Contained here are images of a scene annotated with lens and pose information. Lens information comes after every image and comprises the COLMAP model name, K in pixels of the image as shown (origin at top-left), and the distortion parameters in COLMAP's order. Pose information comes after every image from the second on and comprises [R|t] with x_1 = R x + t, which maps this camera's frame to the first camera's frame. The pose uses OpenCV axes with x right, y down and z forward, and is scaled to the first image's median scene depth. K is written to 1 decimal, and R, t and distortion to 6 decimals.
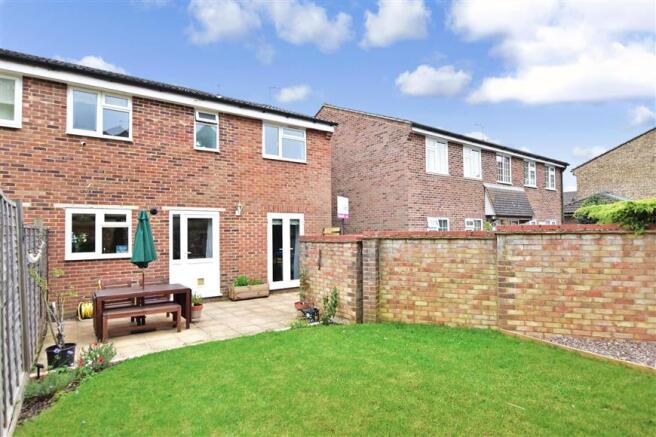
lens RADIAL K [[356.0, 0, 328.5], [0, 356.0, 221.7], [0, 0, 1]] dist [-0.004600, -0.001154]
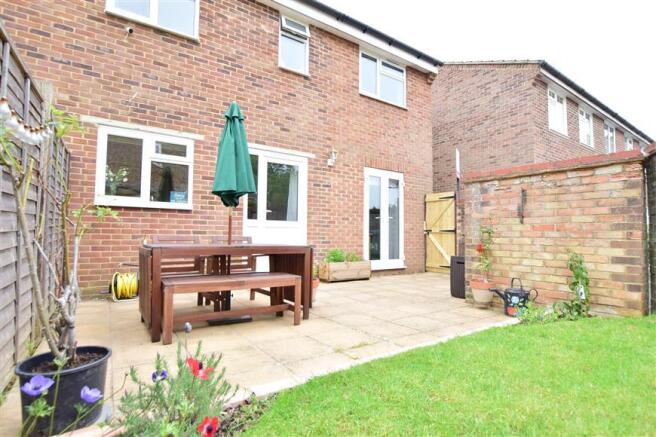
lens RADIAL K [[326.1, 0, 328.3], [0, 326.1, 218.7], [0, 0, 1]] dist [-0.020072, 0.001837]
pose [[0.999595, 0.019277, -0.020937, -0.287322], [-0.019820, 0.999465, -0.026032, 0.127812], [0.020424, 0.026437, 0.999442, 0.398963]]
